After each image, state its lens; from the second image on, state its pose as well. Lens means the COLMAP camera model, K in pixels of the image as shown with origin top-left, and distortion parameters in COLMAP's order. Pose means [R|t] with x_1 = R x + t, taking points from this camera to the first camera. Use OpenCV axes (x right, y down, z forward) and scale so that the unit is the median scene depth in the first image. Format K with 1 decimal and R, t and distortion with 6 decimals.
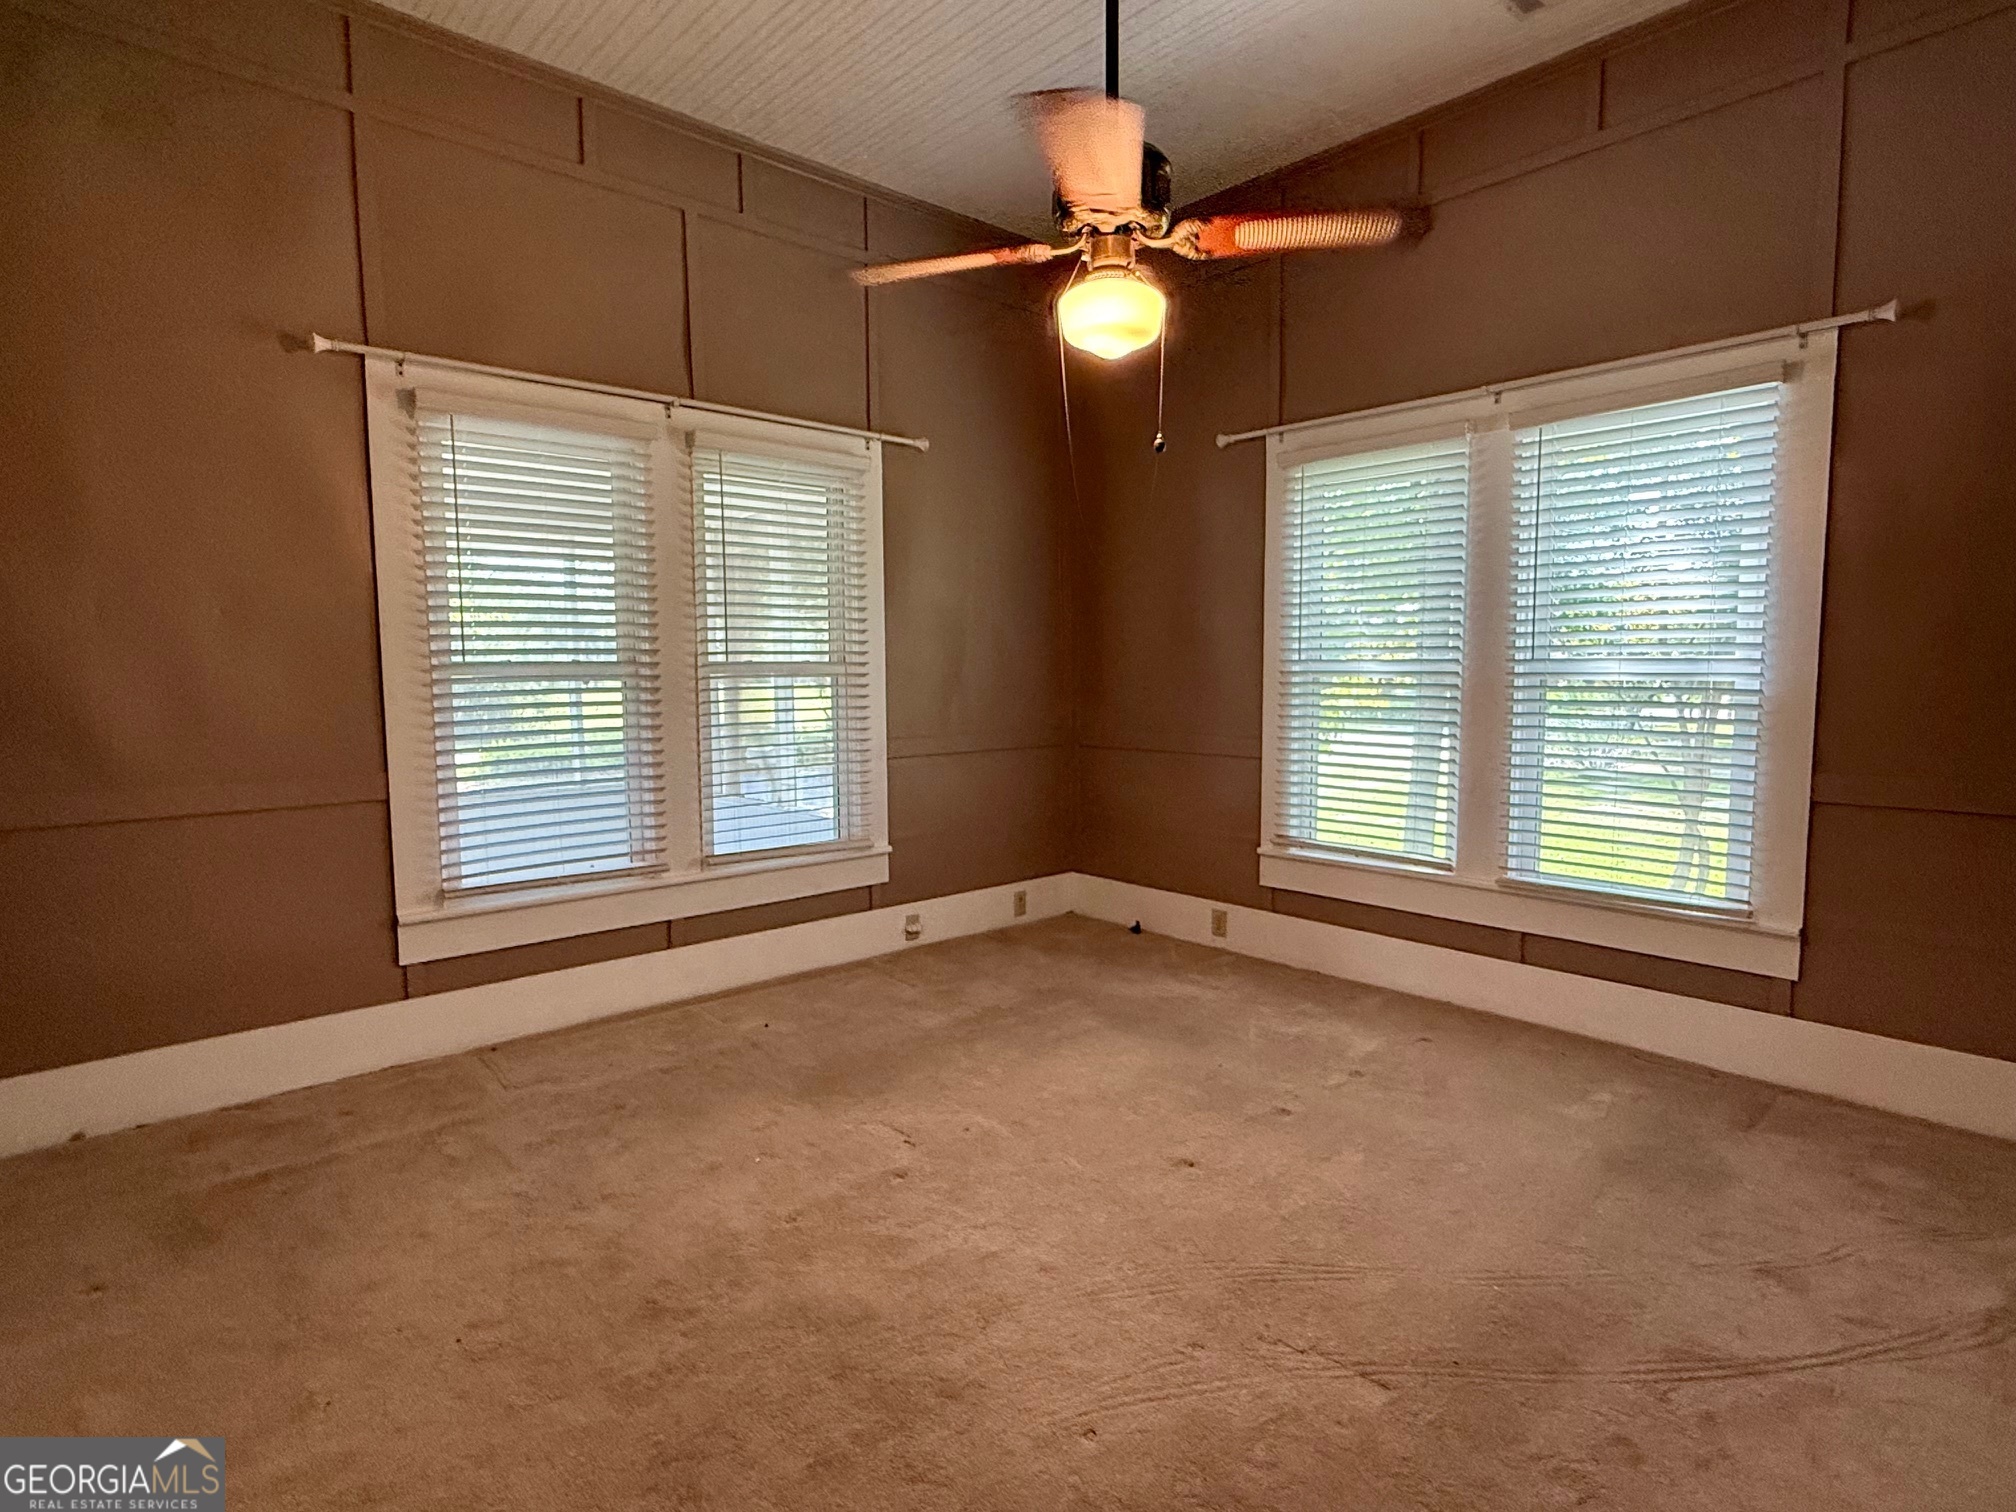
lens RADIAL K [[1041.9, 0, 1002.9], [0, 1041.9, 754.2], [0, 0, 1]] dist [-0.003527, 0.000354]
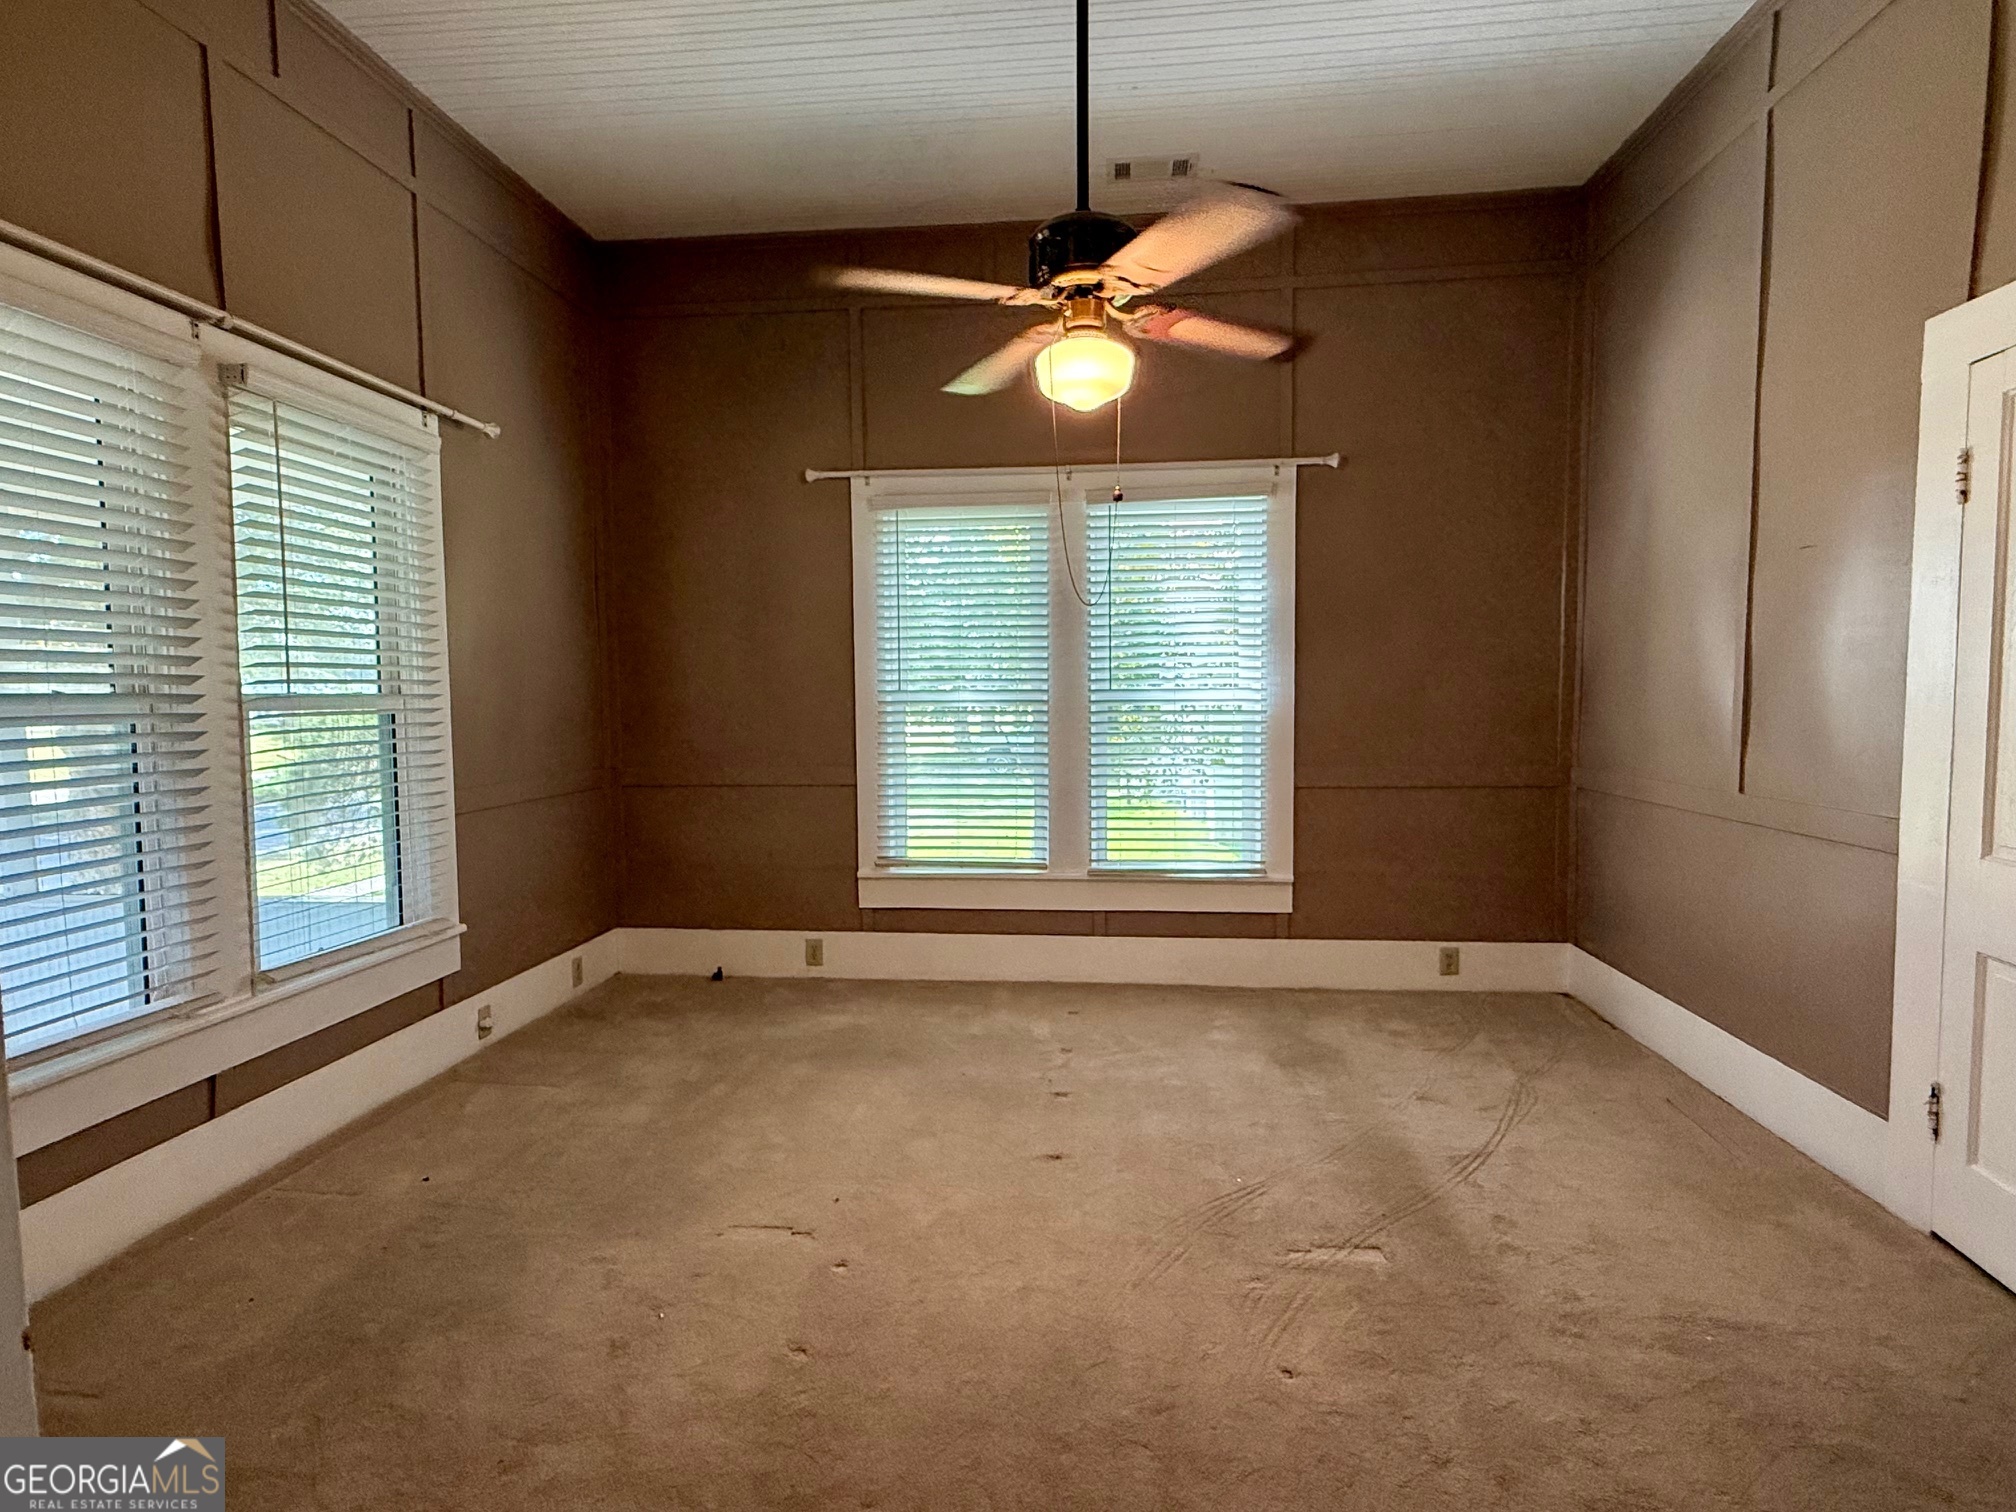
lens RADIAL K [[1041.9, 0, 1002.9], [0, 1041.9, 754.2], [0, 0, 1]] dist [-0.003527, 0.000354]
pose [[0.743656, -0.041879, 0.667249, -0.374953], [0.062513, 0.998019, -0.007033, -0.011838], [-0.665633, 0.046941, 0.744801, 0.144170]]
